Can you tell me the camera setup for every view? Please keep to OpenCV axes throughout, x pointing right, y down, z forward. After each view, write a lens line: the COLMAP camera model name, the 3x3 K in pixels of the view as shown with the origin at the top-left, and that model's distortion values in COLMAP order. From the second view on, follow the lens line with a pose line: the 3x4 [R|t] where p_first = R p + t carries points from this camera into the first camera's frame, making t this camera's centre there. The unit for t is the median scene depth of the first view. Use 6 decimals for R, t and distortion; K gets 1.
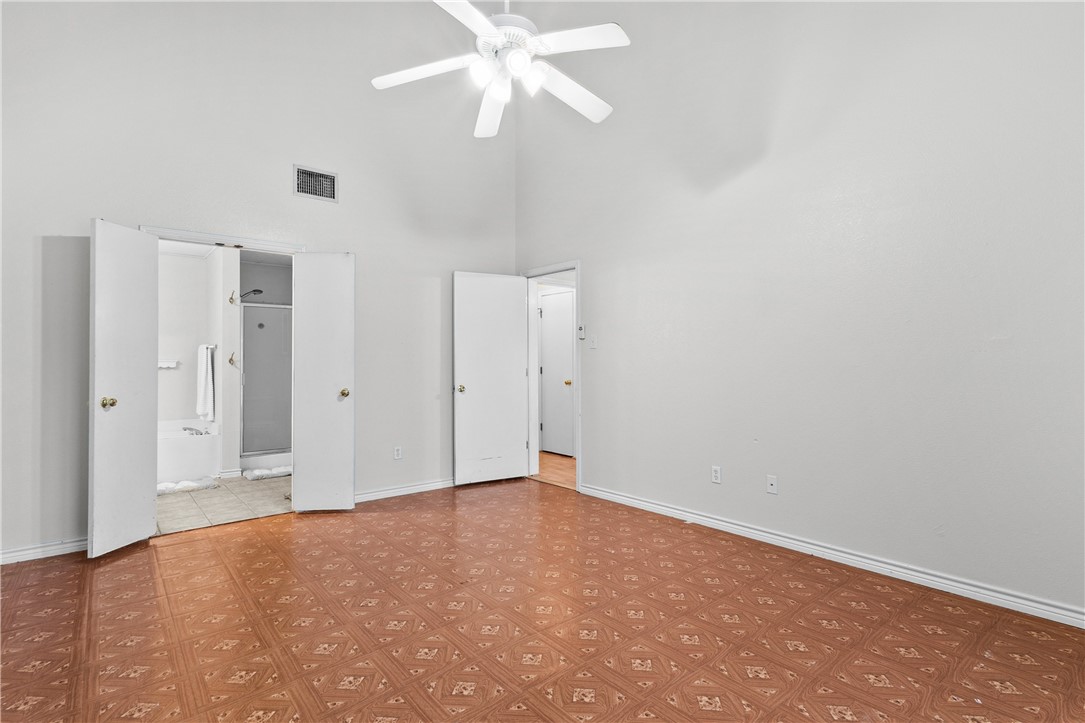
lens RADIAL K [[522.4, 0, 542.5], [0, 522.4, 361.5], [0, 0, 1]] dist [-0.001869, -0.000230]
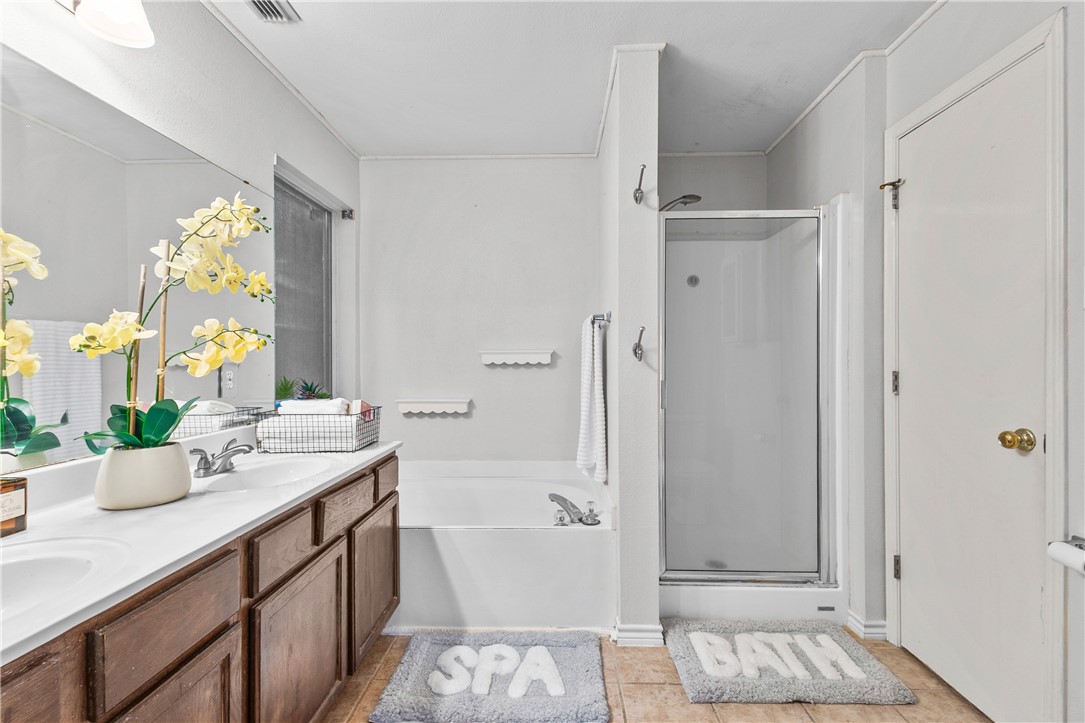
lens RADIAL K [[509.5, 0, 547.0], [0, 509.5, 362.2], [0, 0, 1]] dist [-0.001384, -0.000659]
pose [[0.746408, 0.005864, -0.665463, -0.377201], [0.006328, 0.999853, 0.015909, 0.001406], [0.665459, -0.016085, 0.746261, 0.641632]]
